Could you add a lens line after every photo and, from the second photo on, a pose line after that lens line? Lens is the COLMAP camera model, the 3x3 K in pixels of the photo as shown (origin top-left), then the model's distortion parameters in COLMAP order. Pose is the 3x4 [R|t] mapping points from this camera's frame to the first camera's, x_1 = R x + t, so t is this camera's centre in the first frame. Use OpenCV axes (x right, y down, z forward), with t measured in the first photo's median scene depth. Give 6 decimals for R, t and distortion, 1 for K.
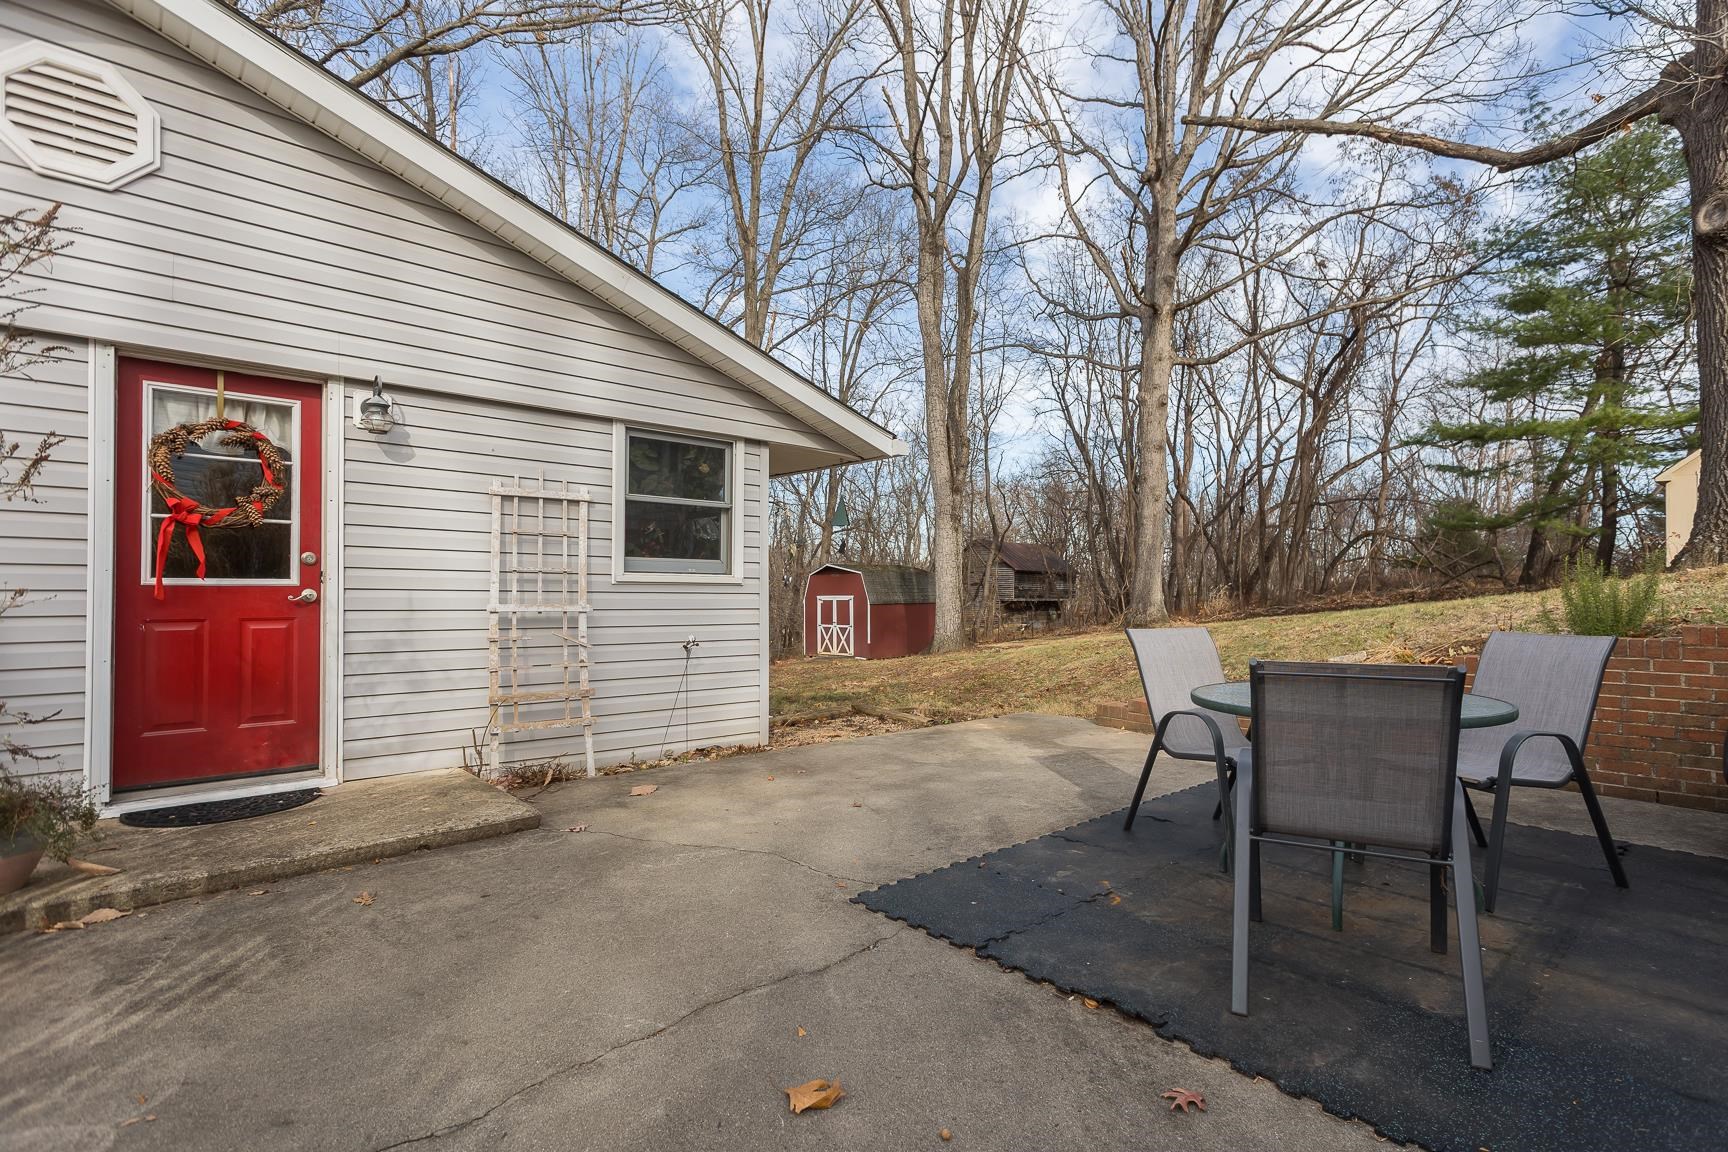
lens RADIAL K [[868.5, 0, 864.0], [0, 868.5, 576.0], [0, 0, 1]] dist [0.099659, -0.000036]
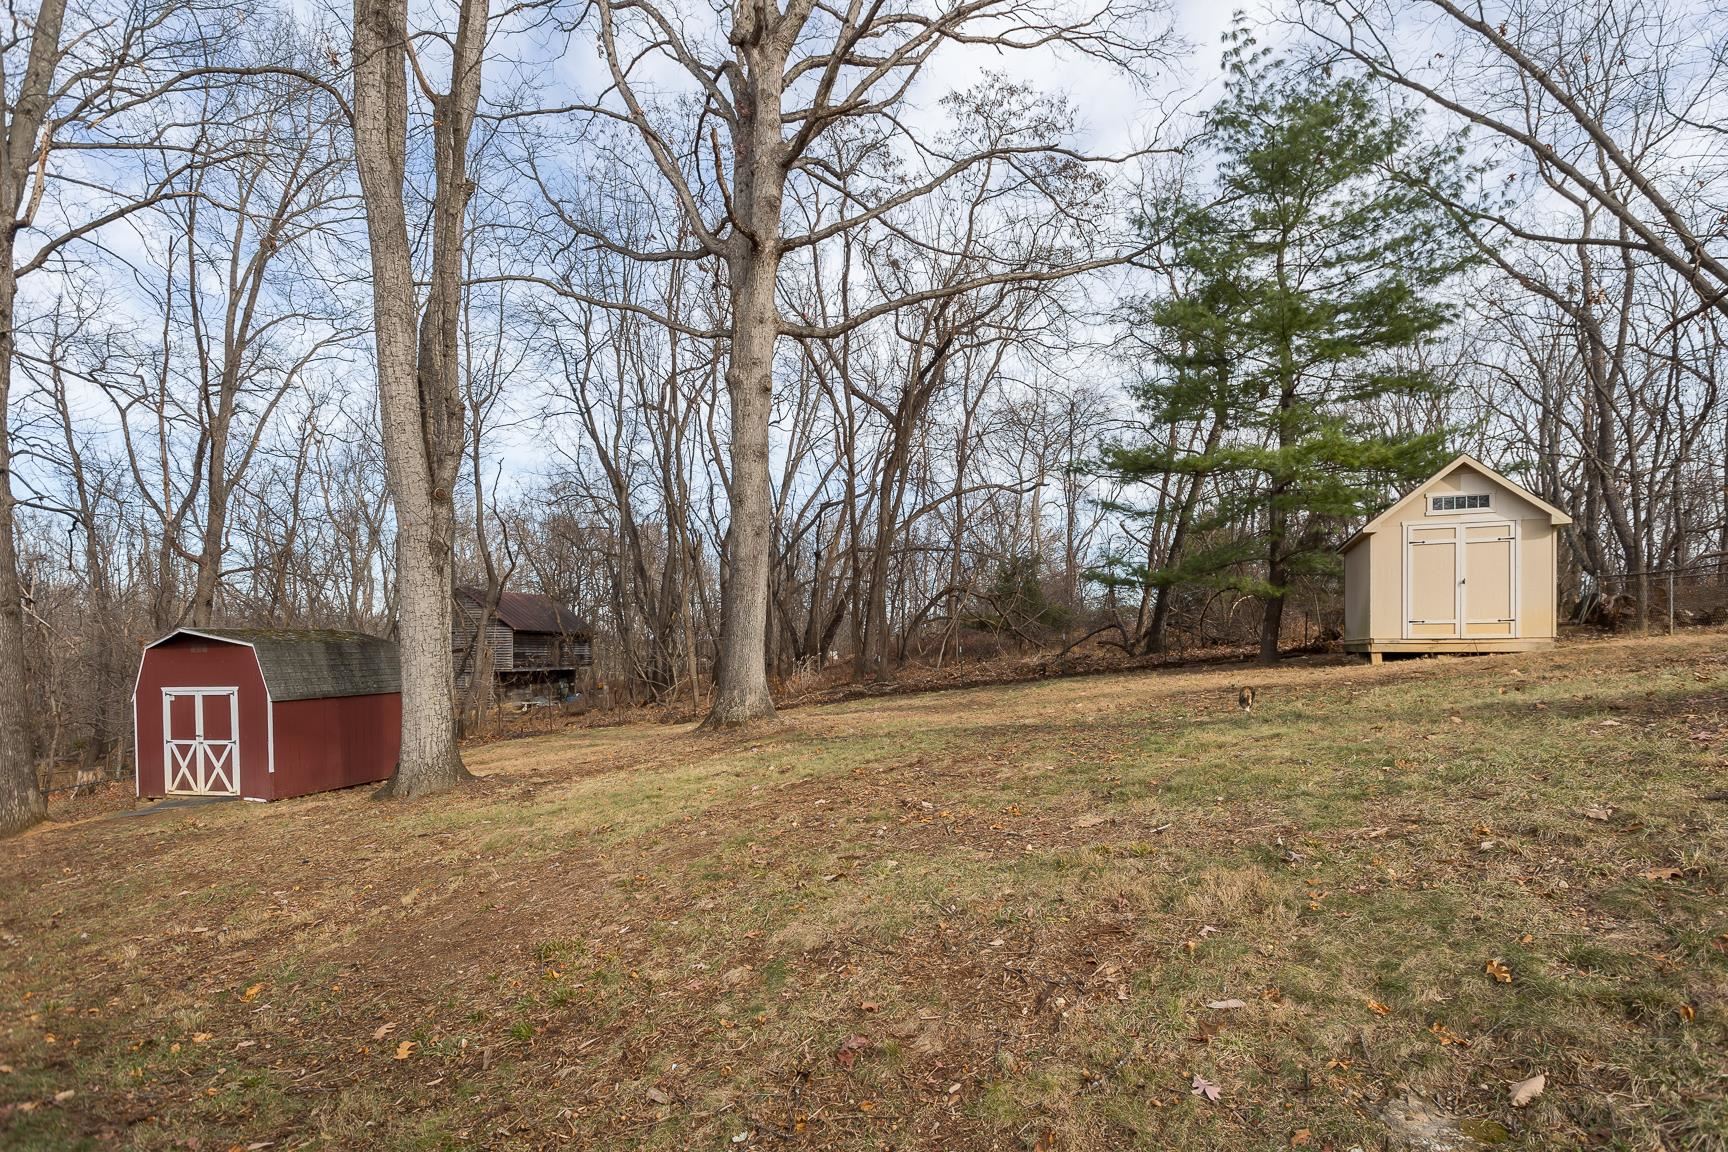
lens RADIAL K [[1077.4, 0, 861.3], [0, 1077.4, 655.5], [0, 0, 1]] dist [0.002238, 0.002348]
pose [[0.882660, -0.013719, 0.469813, 0.009616], [0.004601, 0.999778, 0.020552, -0.005676], [-0.469990, -0.015979, 0.882527, 0.128215]]
